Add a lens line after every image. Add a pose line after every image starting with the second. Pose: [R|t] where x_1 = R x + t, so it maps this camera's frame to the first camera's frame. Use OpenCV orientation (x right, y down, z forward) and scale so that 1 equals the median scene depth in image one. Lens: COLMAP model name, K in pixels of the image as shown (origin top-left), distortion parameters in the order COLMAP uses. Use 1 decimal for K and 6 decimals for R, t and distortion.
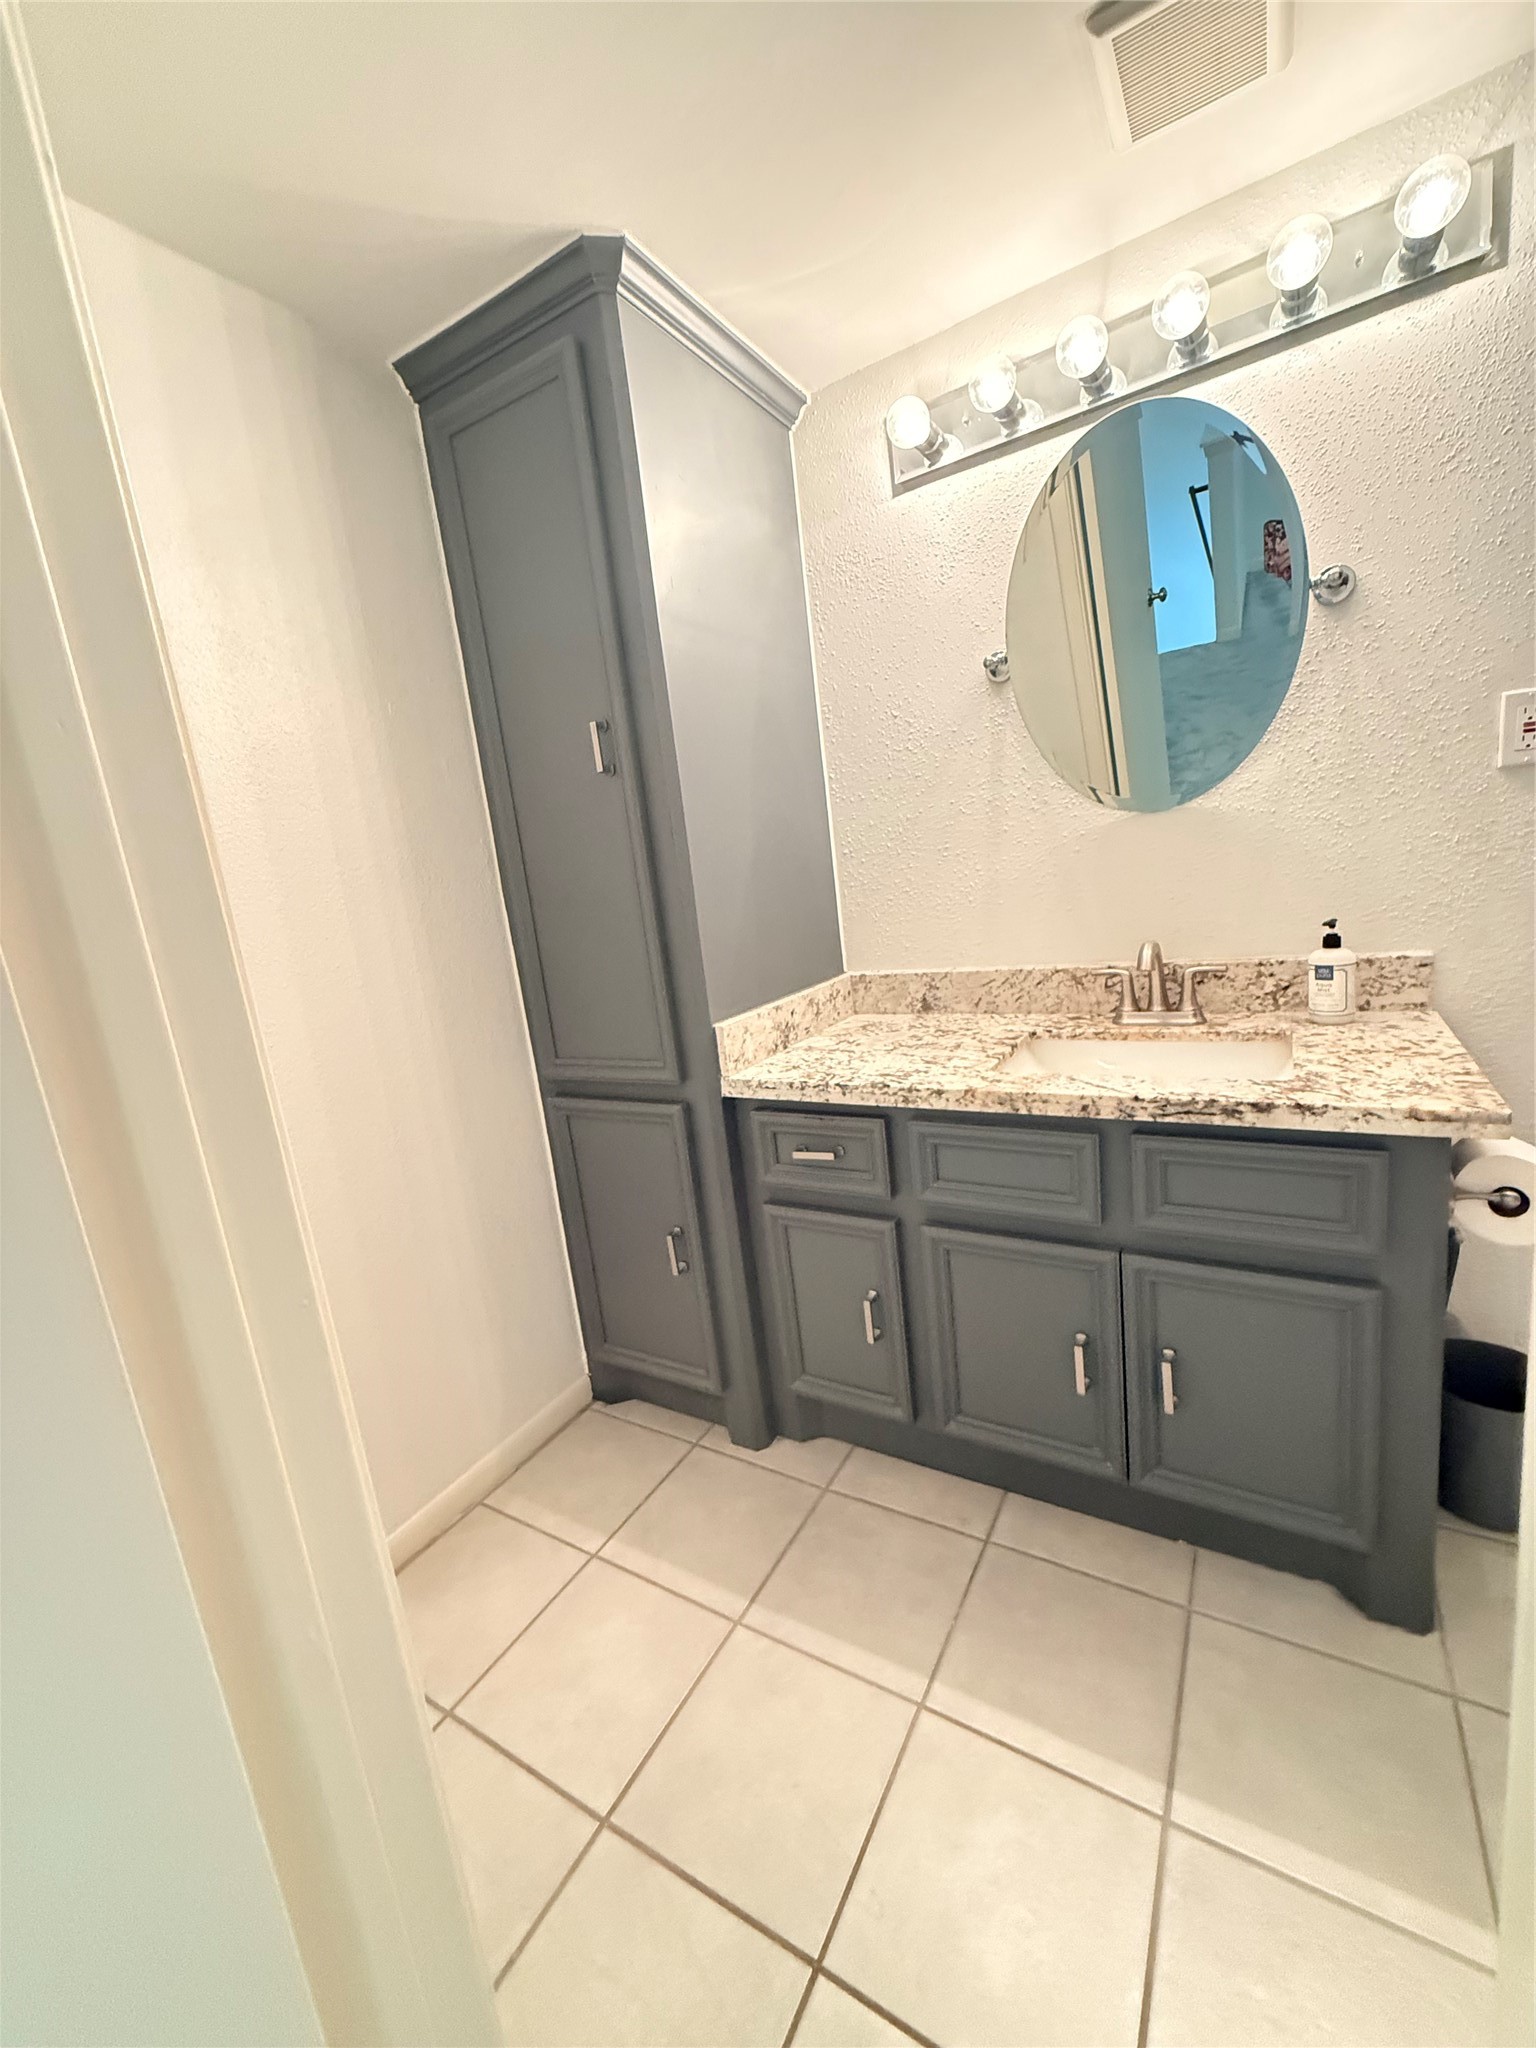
lens RADIAL K [[817.5, 0, 770.4], [0, 817.5, 1018.2], [0, 0, 1]] dist [-0.000184, 0.000230]
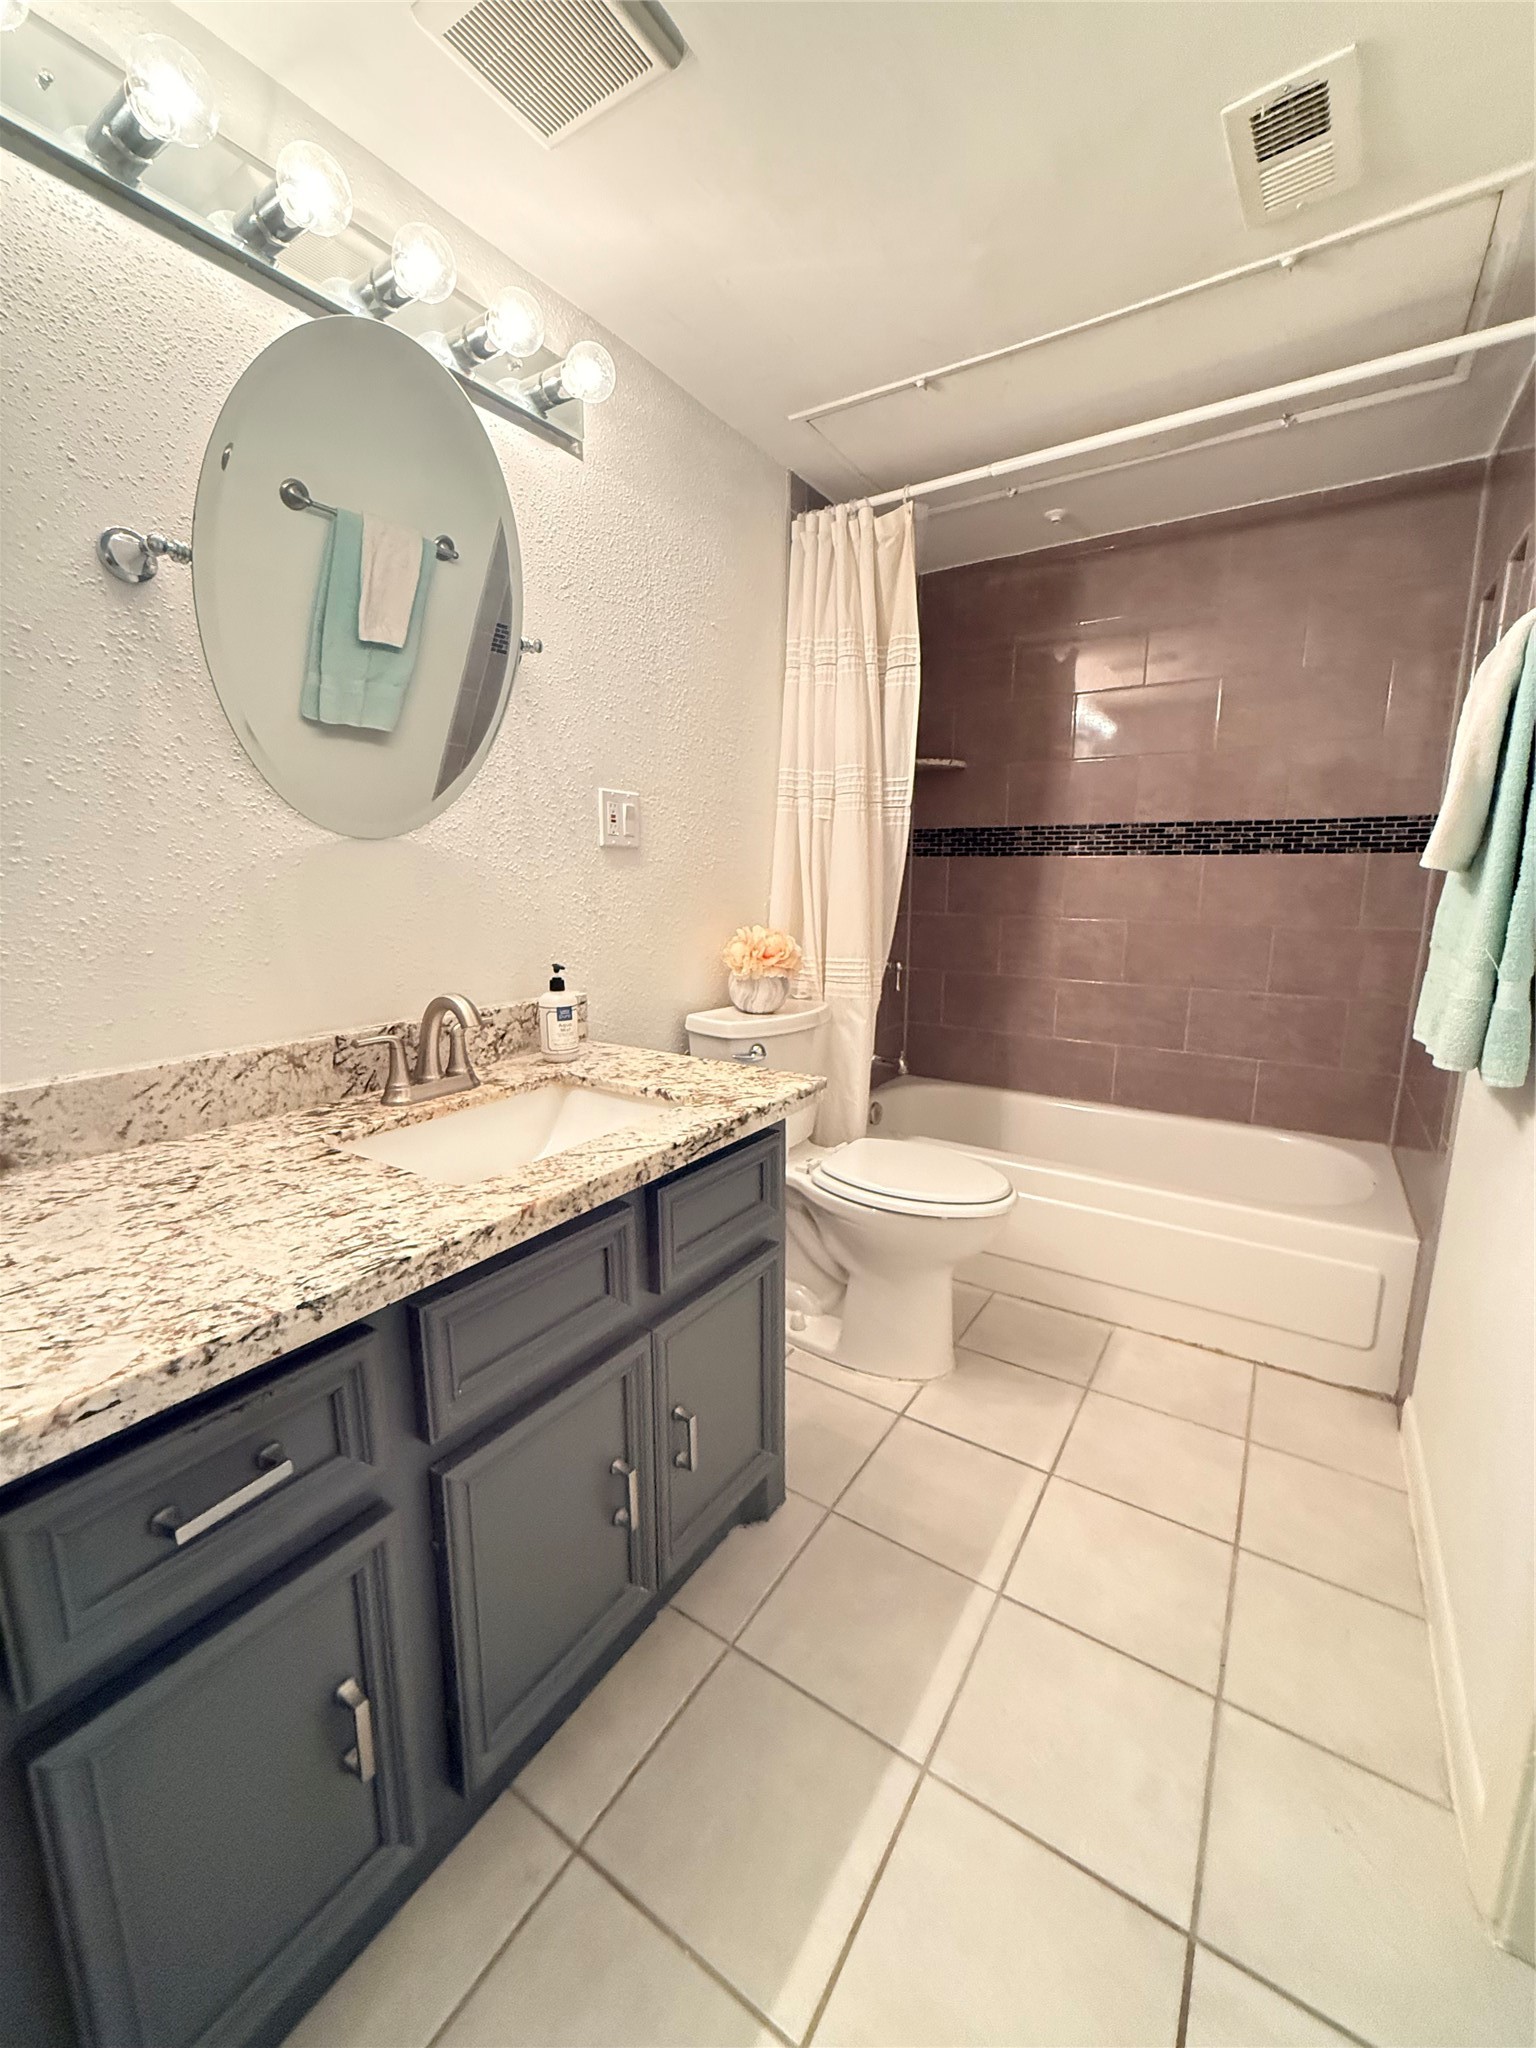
lens RADIAL K [[817.5, 0, 770.4], [0, 817.5, 1018.2], [0, 0, 1]] dist [-0.000184, 0.000230]
pose [[0.037257, -0.064715, 0.997208, -0.393455], [0.176789, 0.982588, 0.057161, -0.066066], [-0.983543, 0.174166, 0.048049, 0.717289]]
